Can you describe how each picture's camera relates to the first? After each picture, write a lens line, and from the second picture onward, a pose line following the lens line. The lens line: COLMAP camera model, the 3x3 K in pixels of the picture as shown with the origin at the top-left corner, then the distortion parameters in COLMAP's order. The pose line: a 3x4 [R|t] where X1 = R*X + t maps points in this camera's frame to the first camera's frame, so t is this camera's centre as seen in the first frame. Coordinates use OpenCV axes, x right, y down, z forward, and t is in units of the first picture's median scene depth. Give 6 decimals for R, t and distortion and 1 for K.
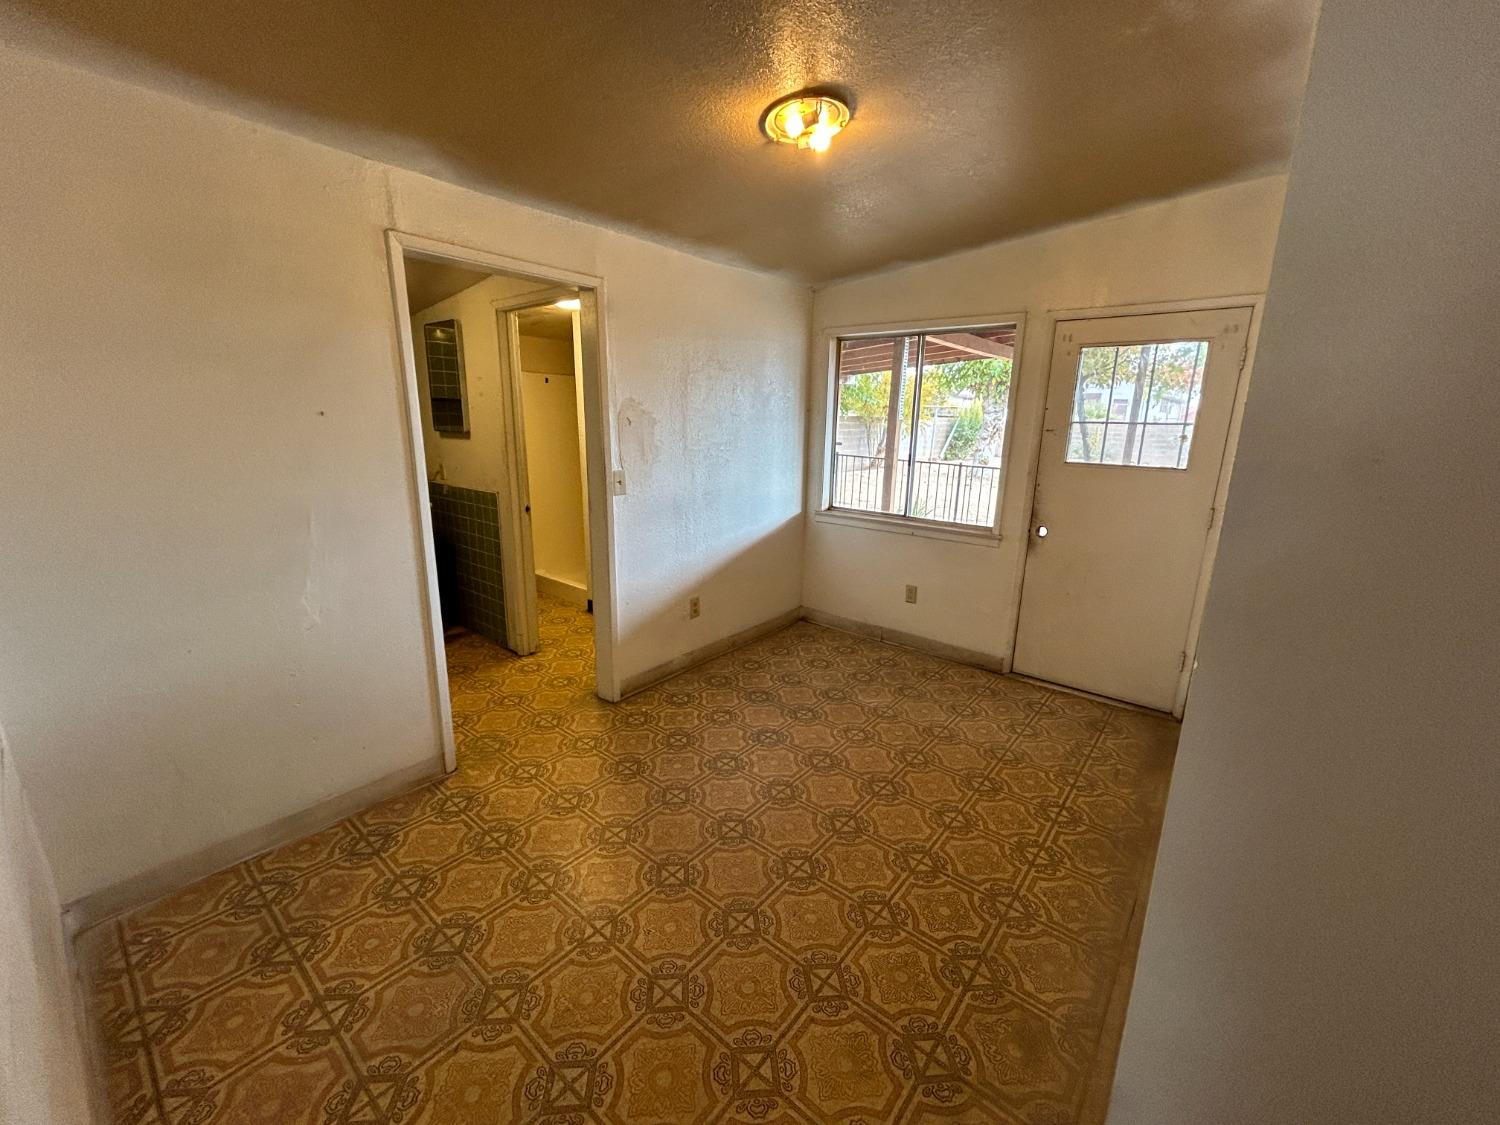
lens RADIAL K [[602.3, 0, 750.0], [0, 602.3, 562.5], [0, 0, 1]] dist [-0.001872, -0.000432]
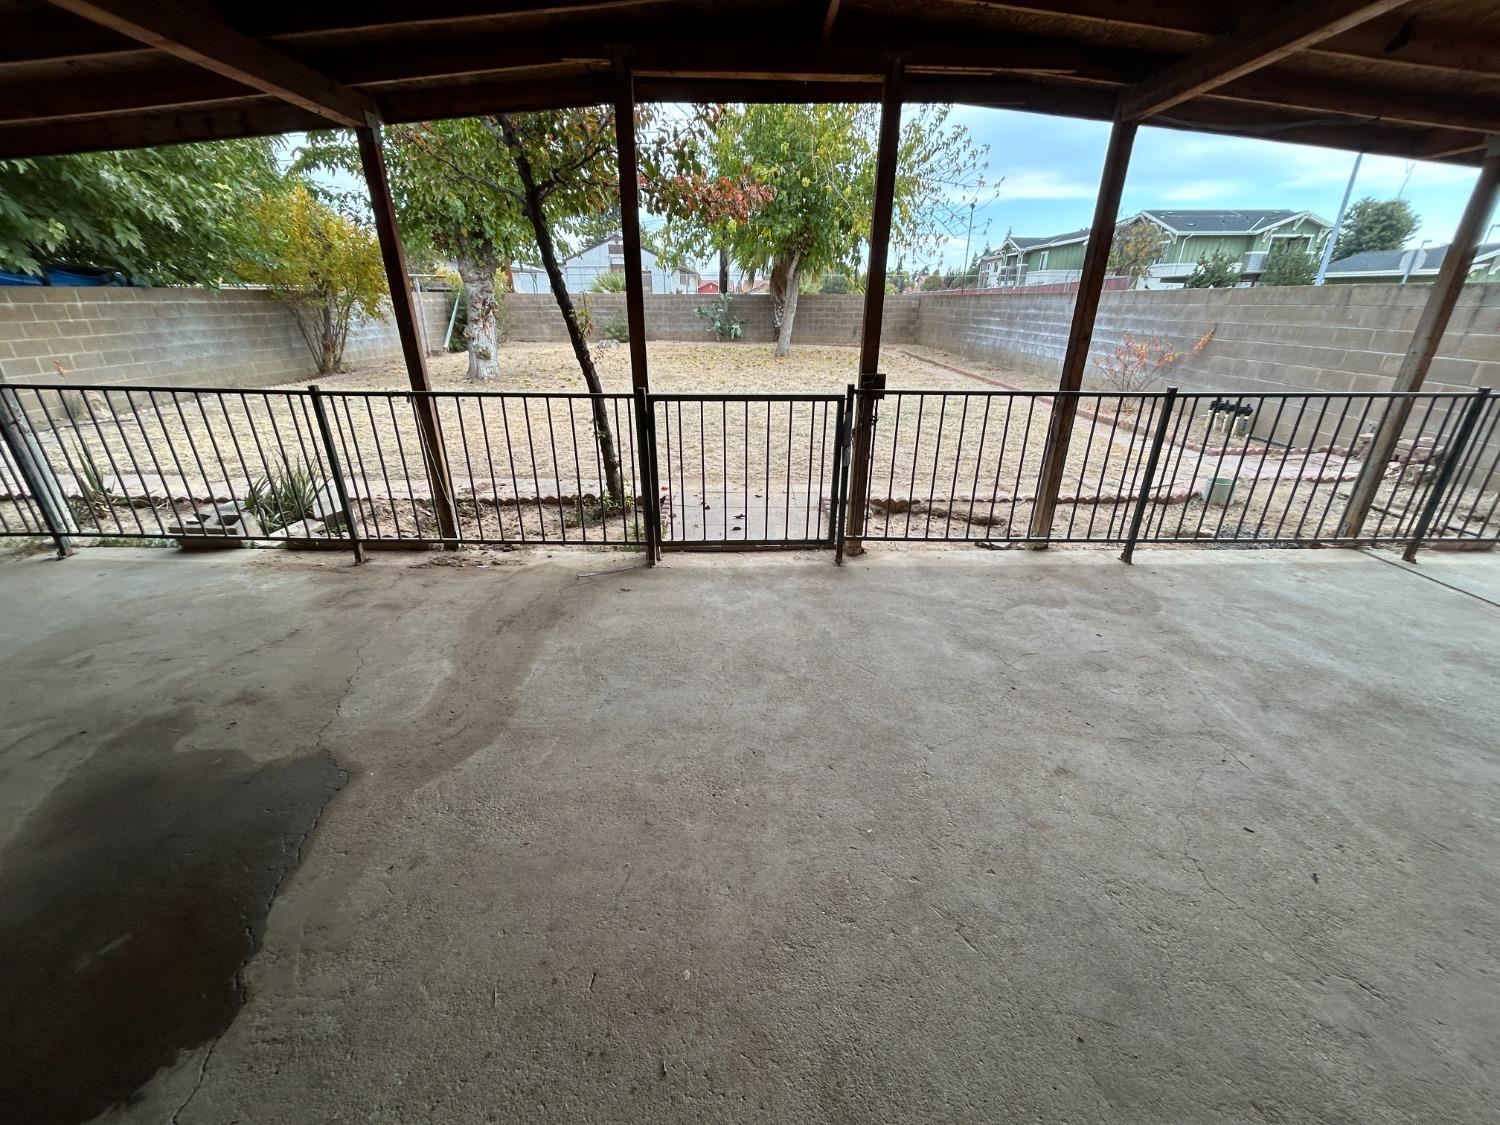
lens RADIAL K [[602.3, 0, 750.0], [0, 602.3, 562.5], [0, 0, 1]] dist [-0.001872, -0.000432]
pose [[0.758557, -0.274917, 0.590773, 0.119756], [0.161213, 0.957634, 0.238637, -0.048039], [-0.631349, -0.085779, 0.770740, 0.210331]]
